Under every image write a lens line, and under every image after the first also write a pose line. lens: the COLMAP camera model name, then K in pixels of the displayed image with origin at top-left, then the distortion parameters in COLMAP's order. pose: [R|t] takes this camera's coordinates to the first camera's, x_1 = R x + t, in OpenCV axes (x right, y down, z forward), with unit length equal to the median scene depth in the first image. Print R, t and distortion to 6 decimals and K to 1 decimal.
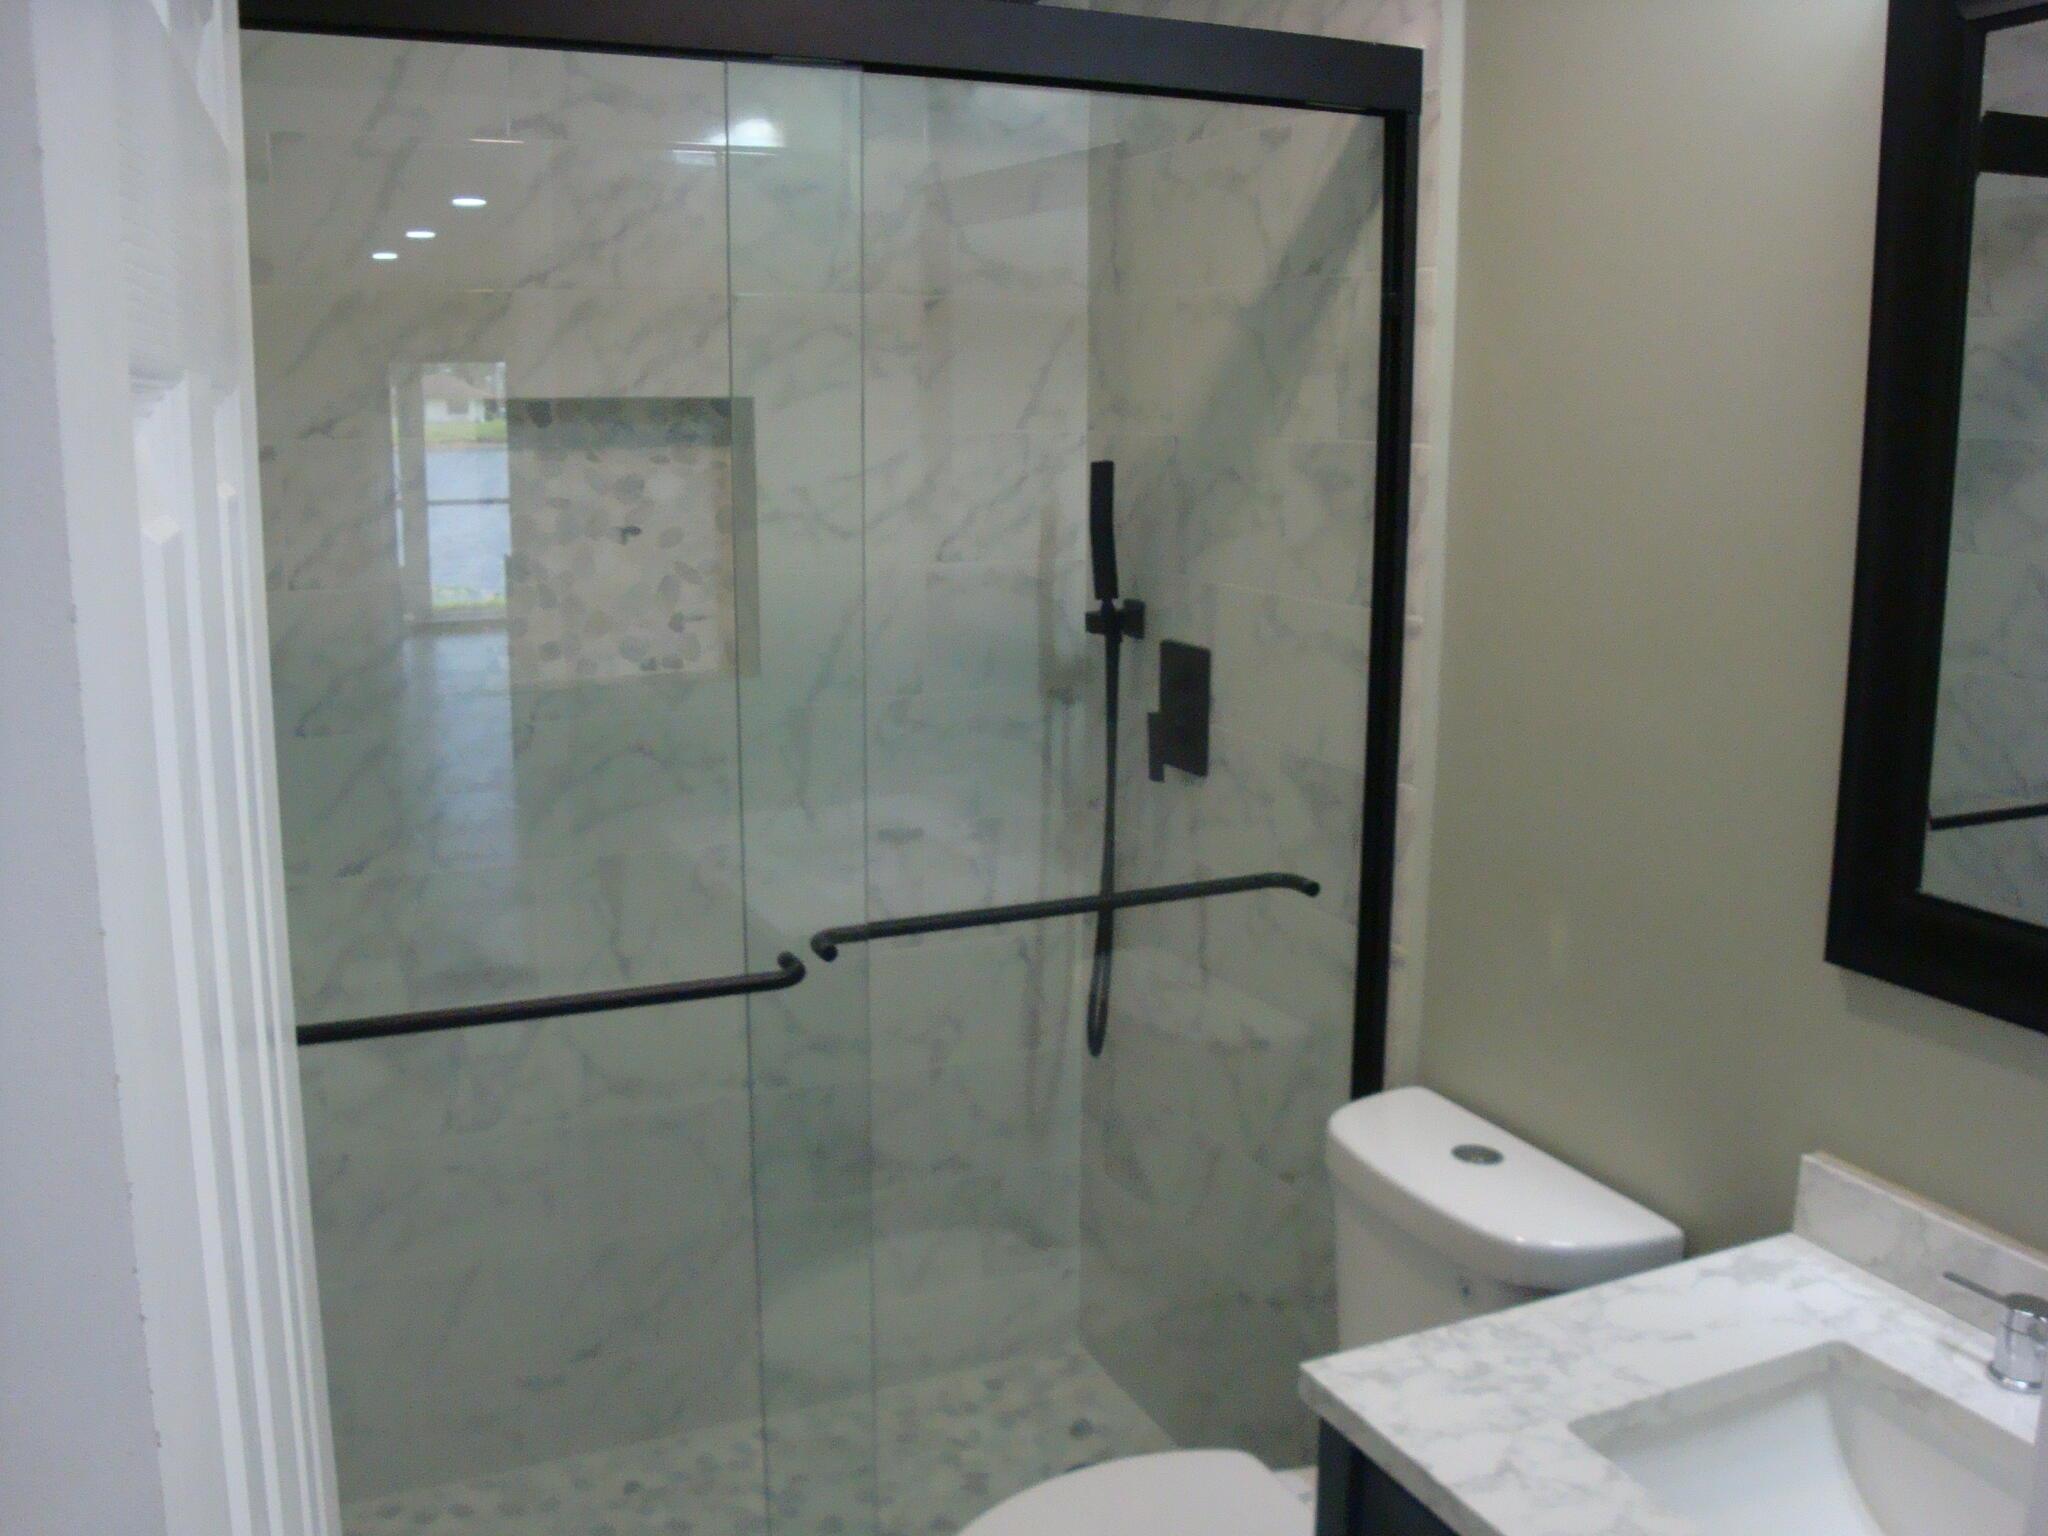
lens RADIAL K [[1853.5, 0, 1036.9], [0, 1853.5, 772.5], [0, 0, 1]] dist [-0.155160, 0.147748]
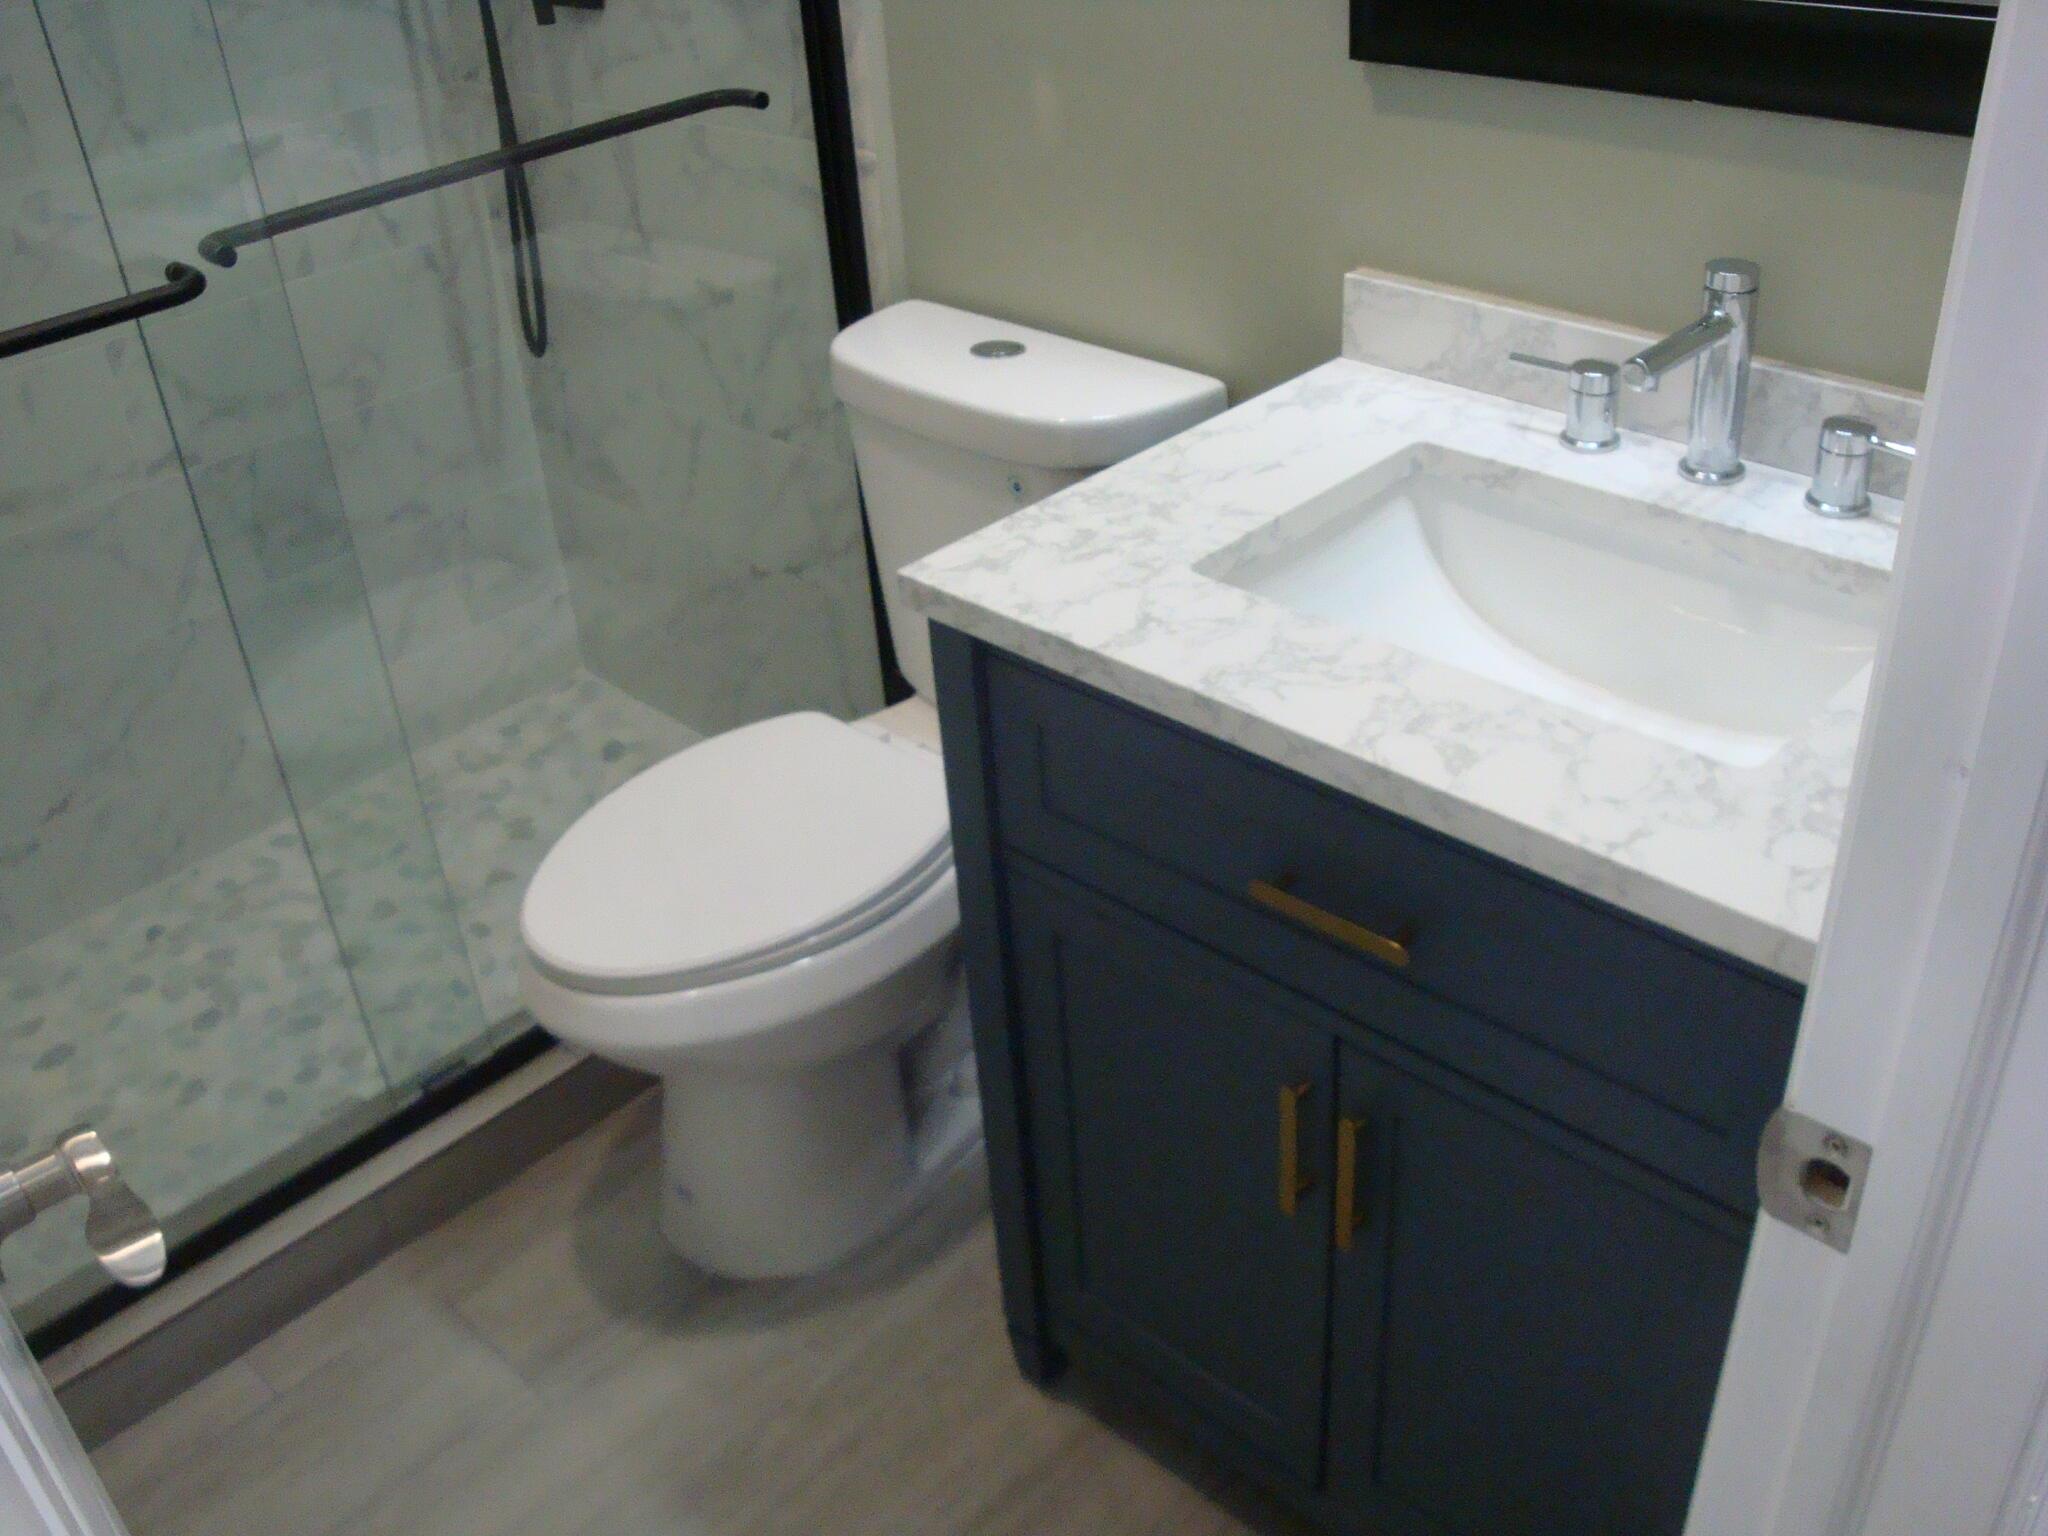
lens RADIAL K [[1853.5, 0, 1036.9], [0, 1853.5, 772.5], [0, 0, 1]] dist [-0.155160, 0.147748]
pose [[0.931794, -0.245900, 0.267006, -0.054129], [0.134955, 0.917539, 0.374045, 0.070348], [-0.336966, -0.312499, 0.888143, 0.107317]]
